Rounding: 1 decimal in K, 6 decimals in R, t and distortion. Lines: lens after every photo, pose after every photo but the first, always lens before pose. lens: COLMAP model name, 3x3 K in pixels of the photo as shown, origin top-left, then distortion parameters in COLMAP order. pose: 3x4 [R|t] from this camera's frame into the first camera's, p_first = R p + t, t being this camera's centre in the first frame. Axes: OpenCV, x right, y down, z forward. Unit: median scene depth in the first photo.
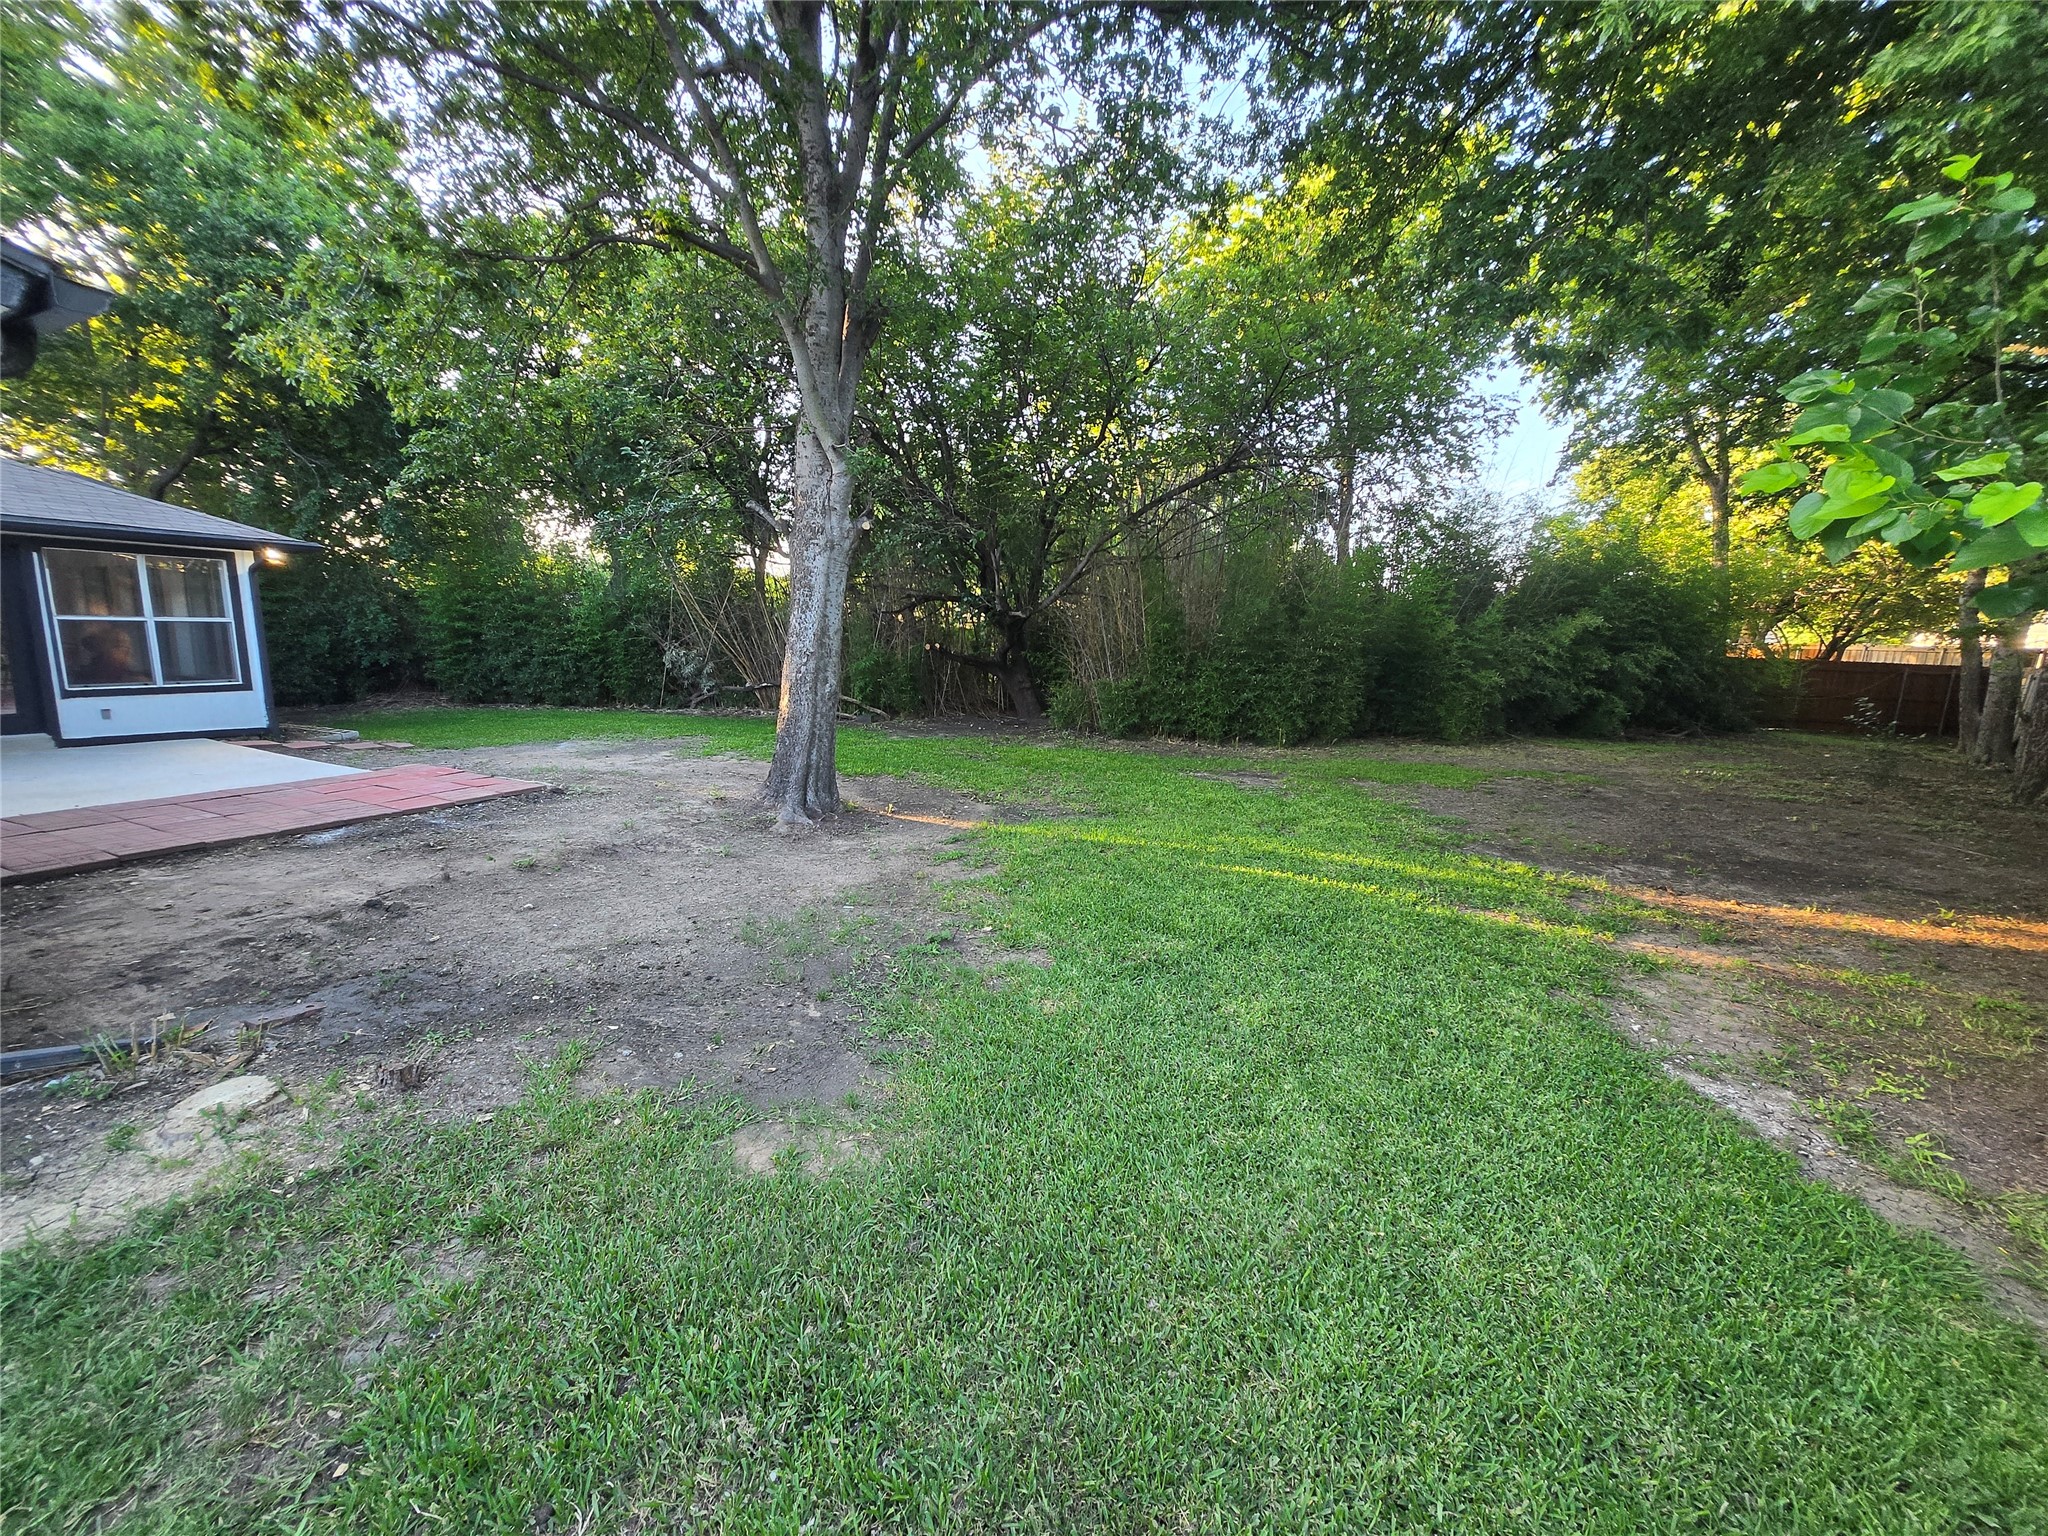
lens RADIAL K [[813.7, 0, 1018.4], [0, 813.7, 767.4], [0, 0, 1]] dist [-0.000045, 0.000933]
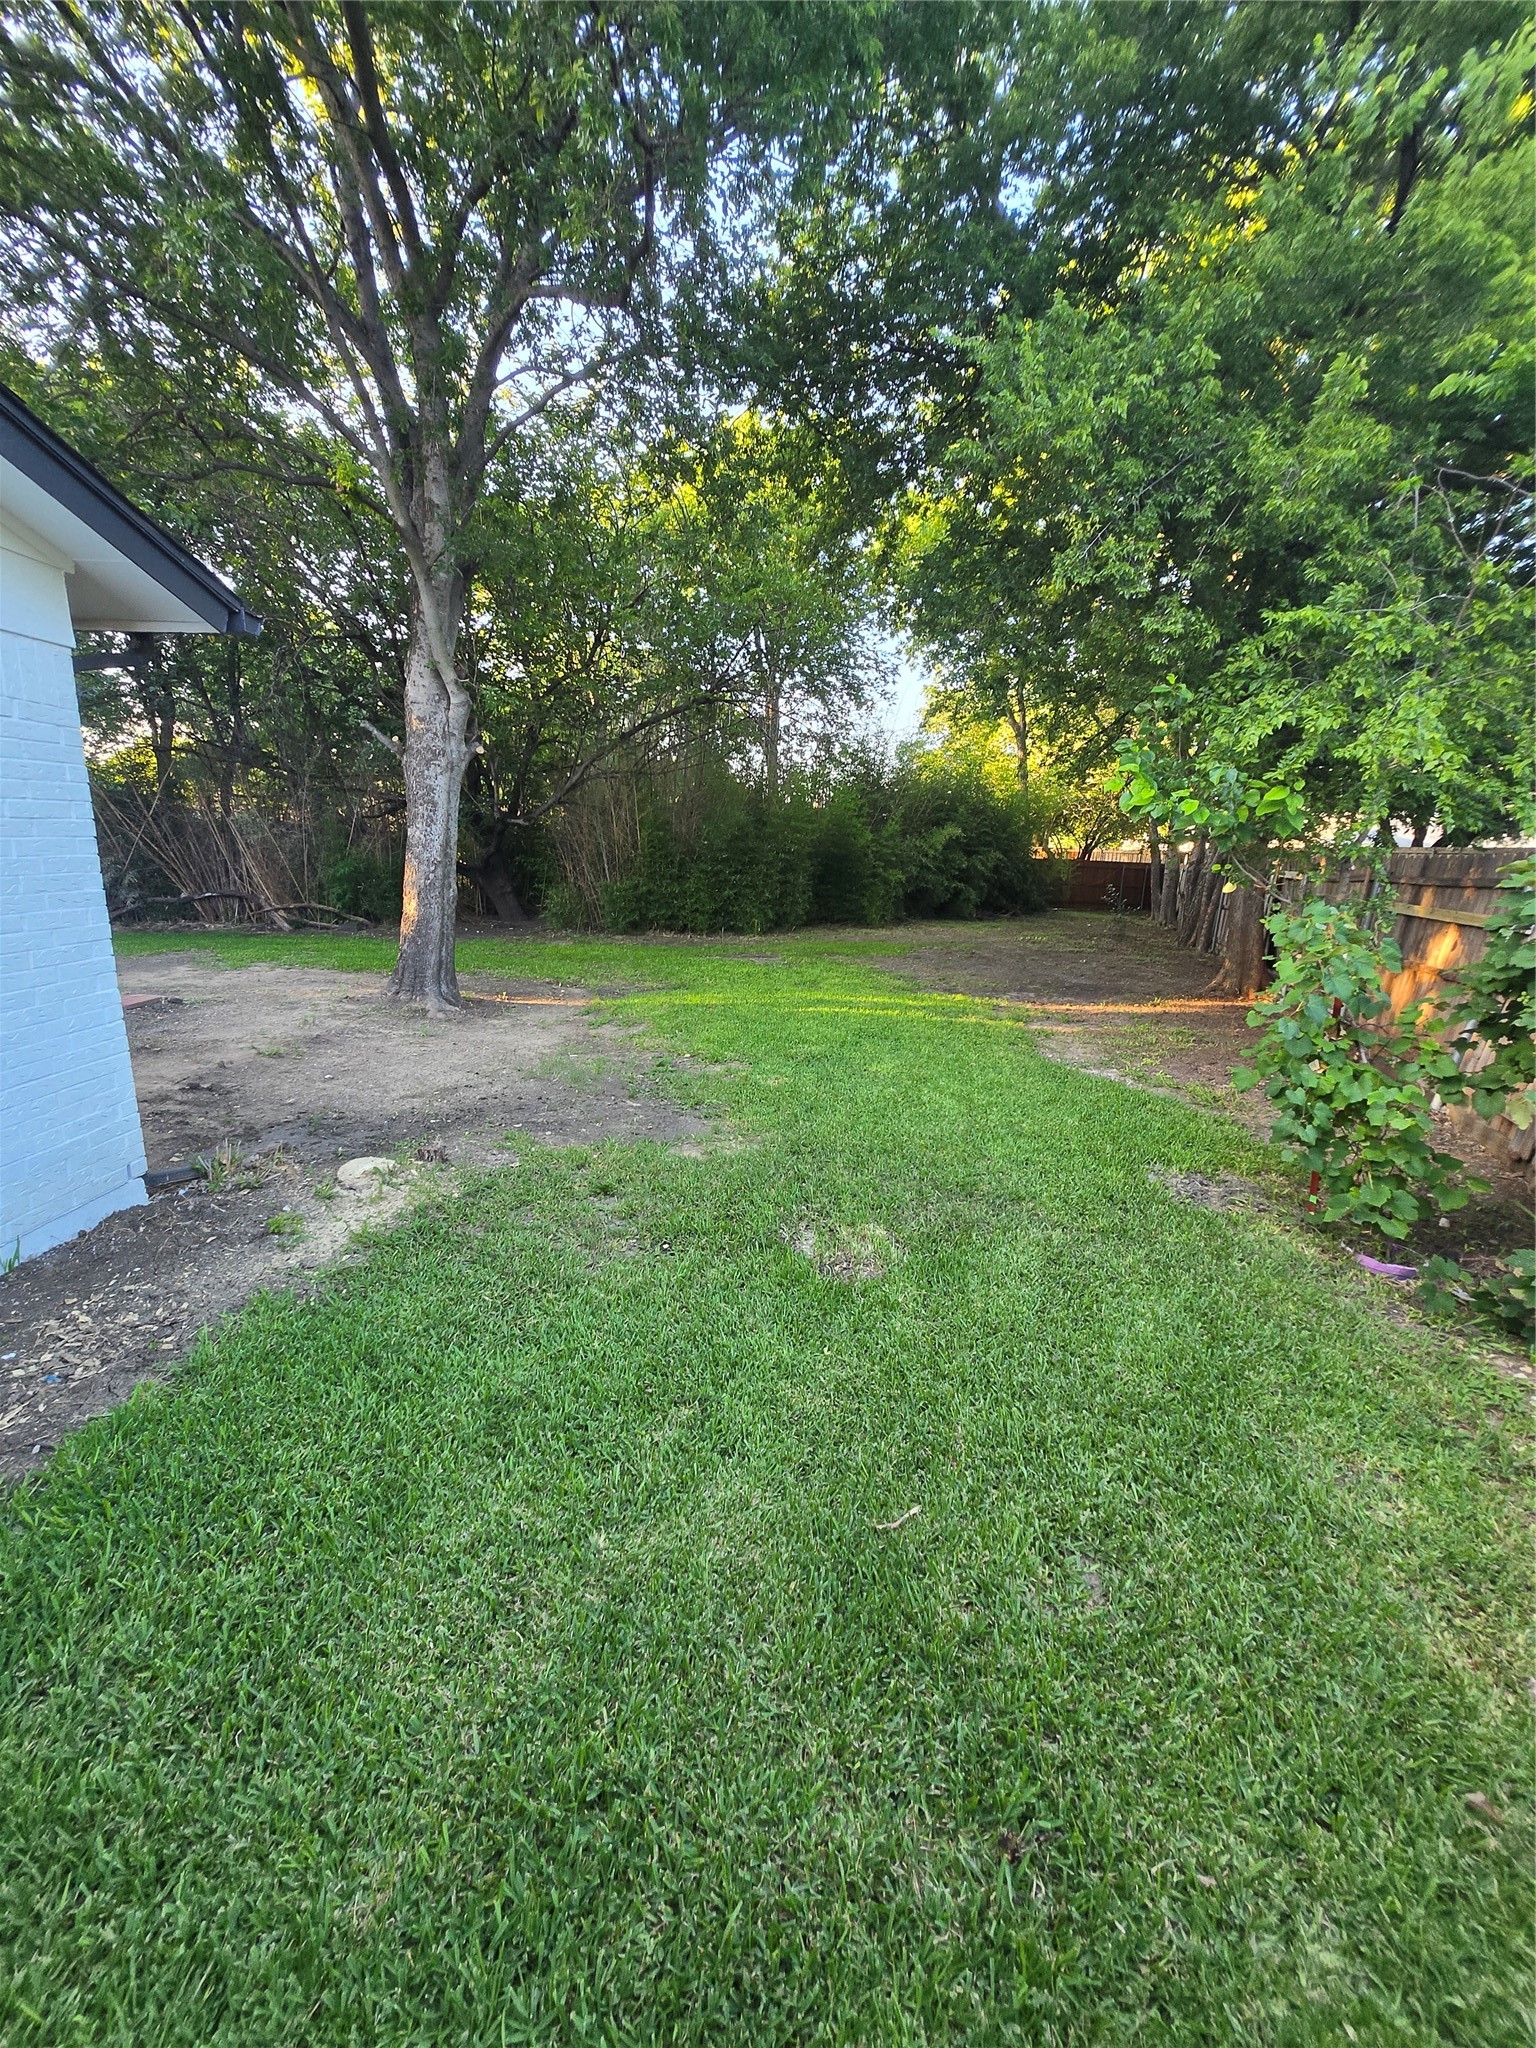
lens RADIAL K [[813.7, 0, 773.0], [0, 813.7, 1027.0], [0, 0, 1]] dist [-0.000045, 0.000933]
pose [[0.907327, -0.091310, 0.410390, -0.170406], [0.062852, 0.994620, 0.082341, 0.013628], [-0.415701, -0.048916, 0.908185, -0.129964]]
